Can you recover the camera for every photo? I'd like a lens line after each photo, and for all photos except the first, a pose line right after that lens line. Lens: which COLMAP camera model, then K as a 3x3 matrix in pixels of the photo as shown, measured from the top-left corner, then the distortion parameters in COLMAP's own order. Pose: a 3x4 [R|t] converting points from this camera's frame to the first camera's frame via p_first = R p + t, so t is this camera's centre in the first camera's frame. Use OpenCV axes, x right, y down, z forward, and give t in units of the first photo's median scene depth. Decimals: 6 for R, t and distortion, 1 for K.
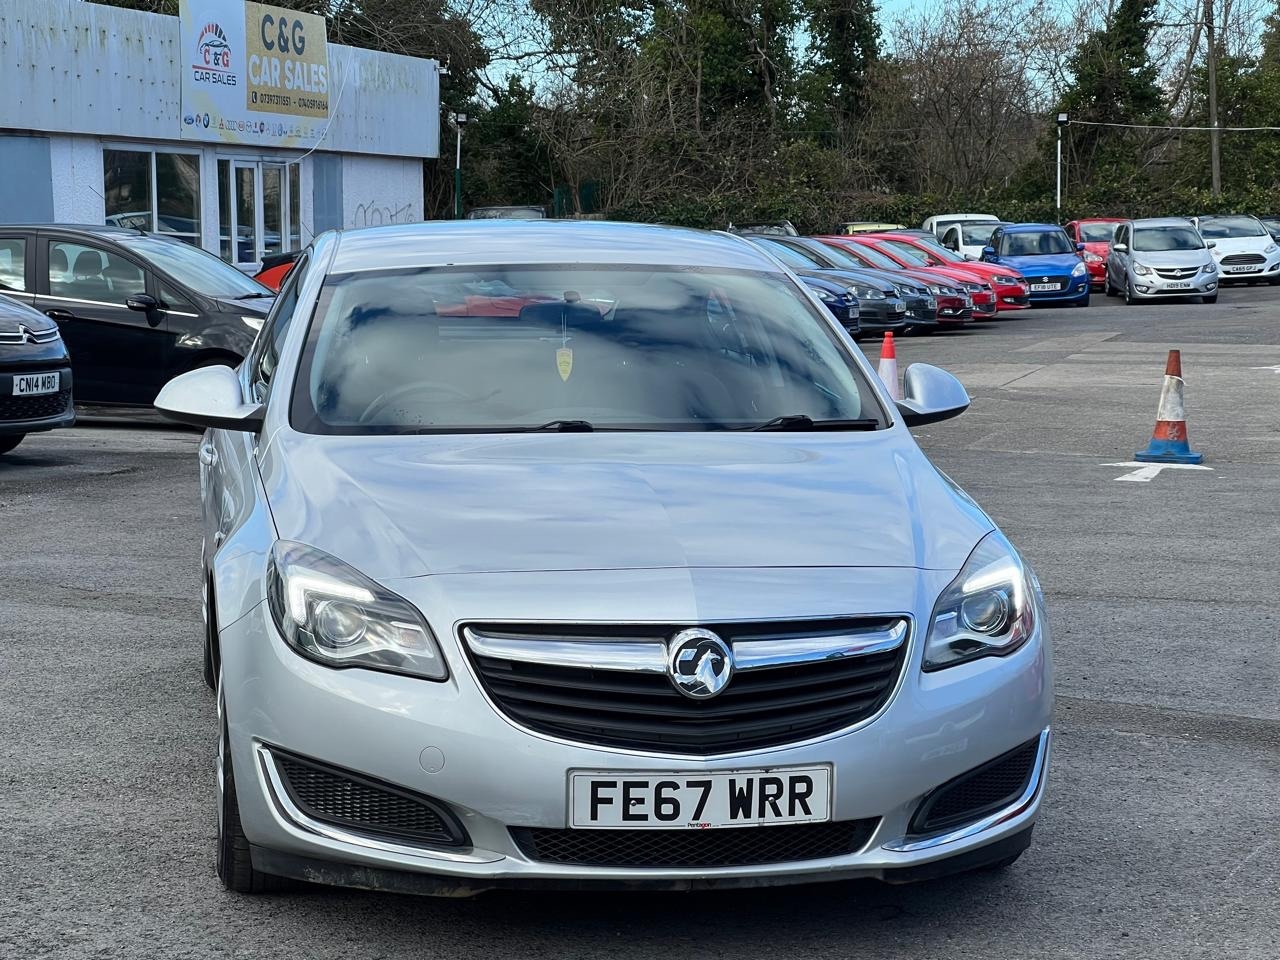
lens RADIAL K [[2746.4, 0, 640.3], [0, 2746.4, 553.4], [0, 0, 1]] dist [0.208738, 0.000000]
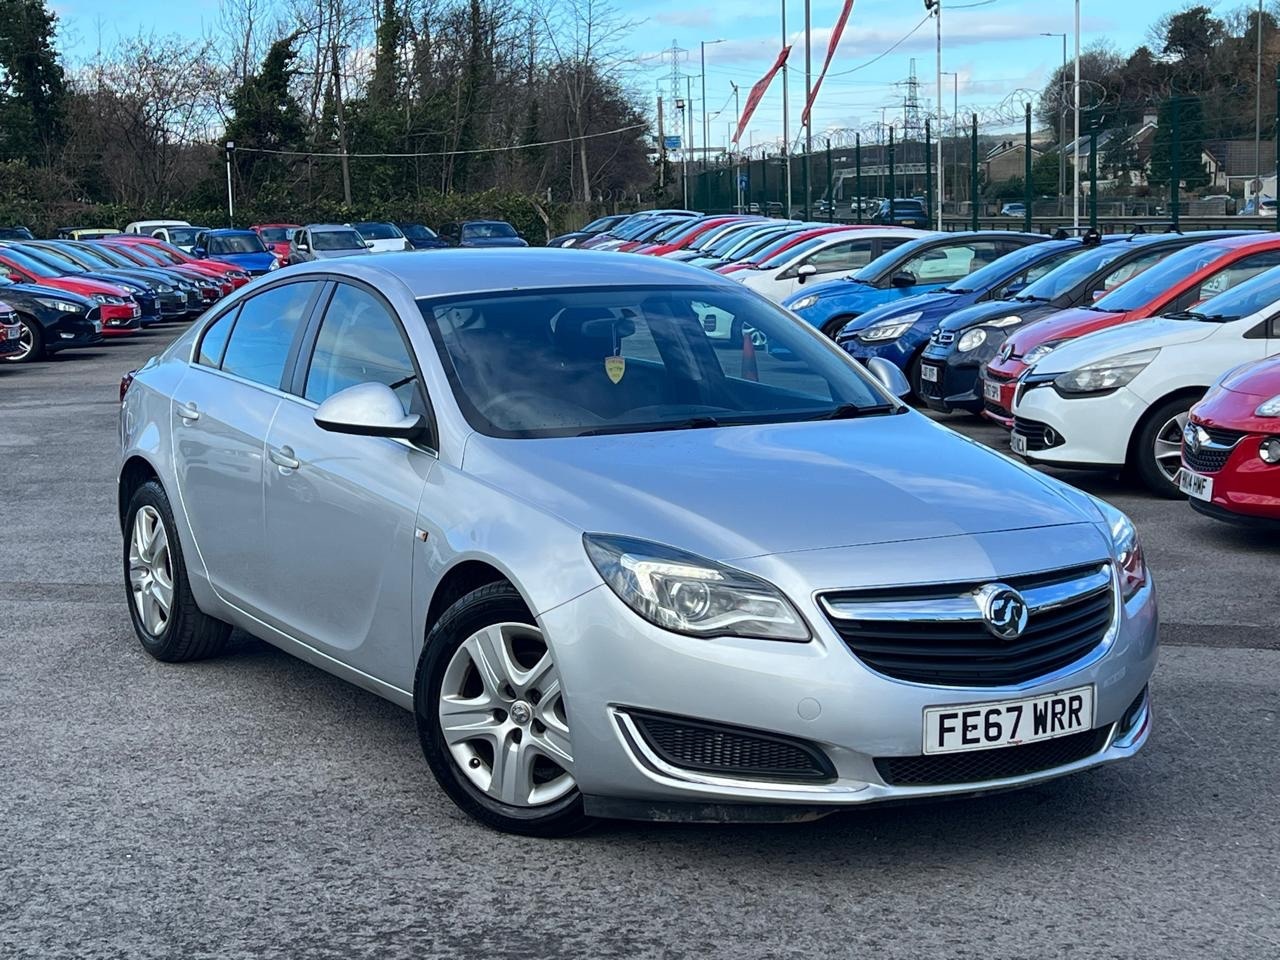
lens RADIAL K [[2161.4, 0, 637.6], [0, 2161.4, 477.7], [0, 0, 1]] dist [0.124154, 0.000000]
pose [[0.931867, -0.054738, 0.358648, -0.473735], [0.055804, 0.998414, 0.007387, -0.035675], [-0.358483, 0.013131, 0.933444, 0.150939]]
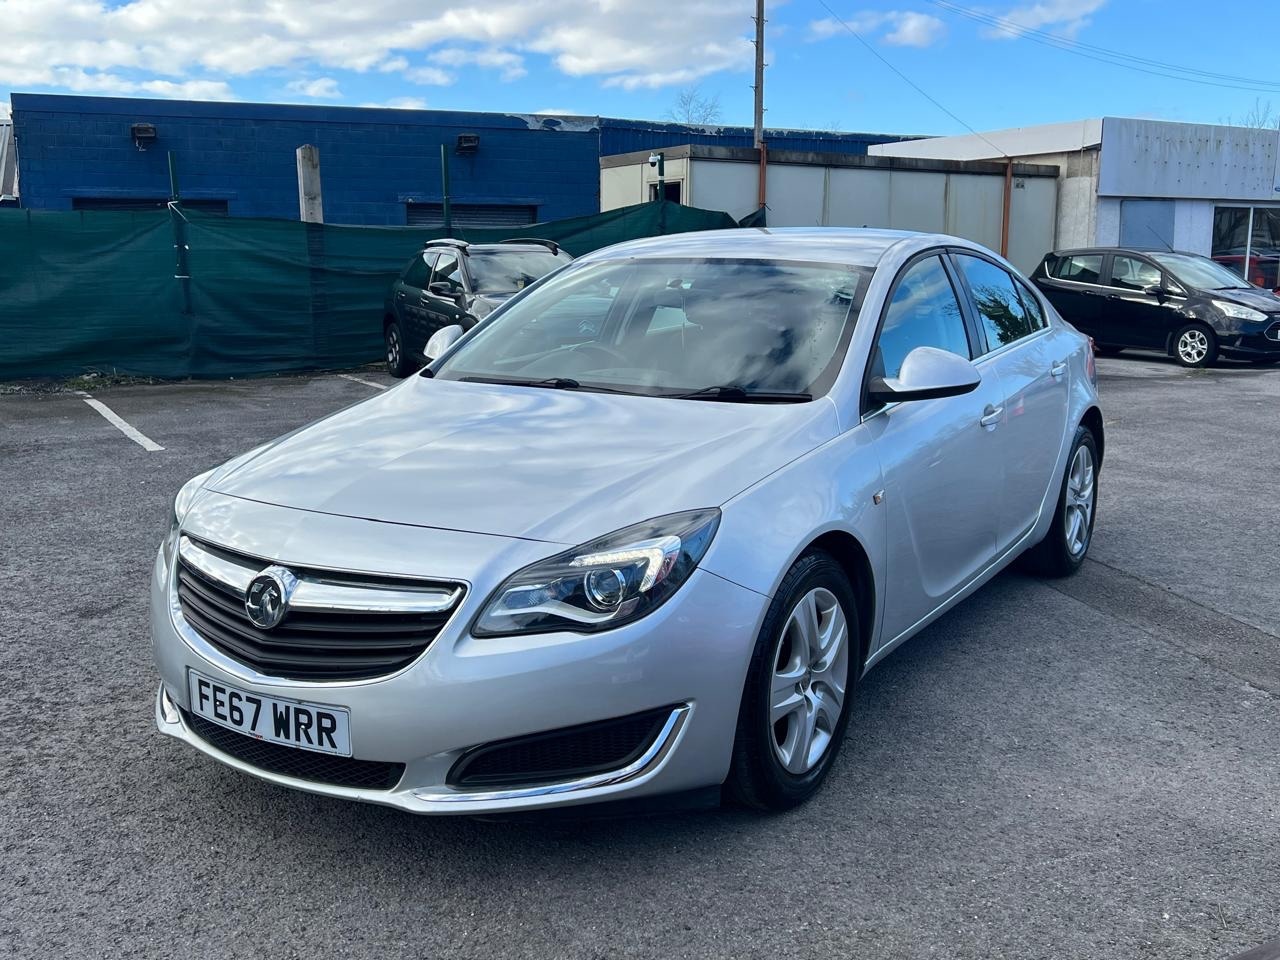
lens RADIAL K [[1254.4, 0, 647.9], [0, 1254.4, 486.9], [0, 0, 1]] dist [0.049326, 0.000000]
pose [[0.759481, 0.119473, -0.639465, 0.469393], [-0.077828, 0.992618, 0.093018, -0.066367], [0.645857, -0.020877, 0.763173, 0.698504]]
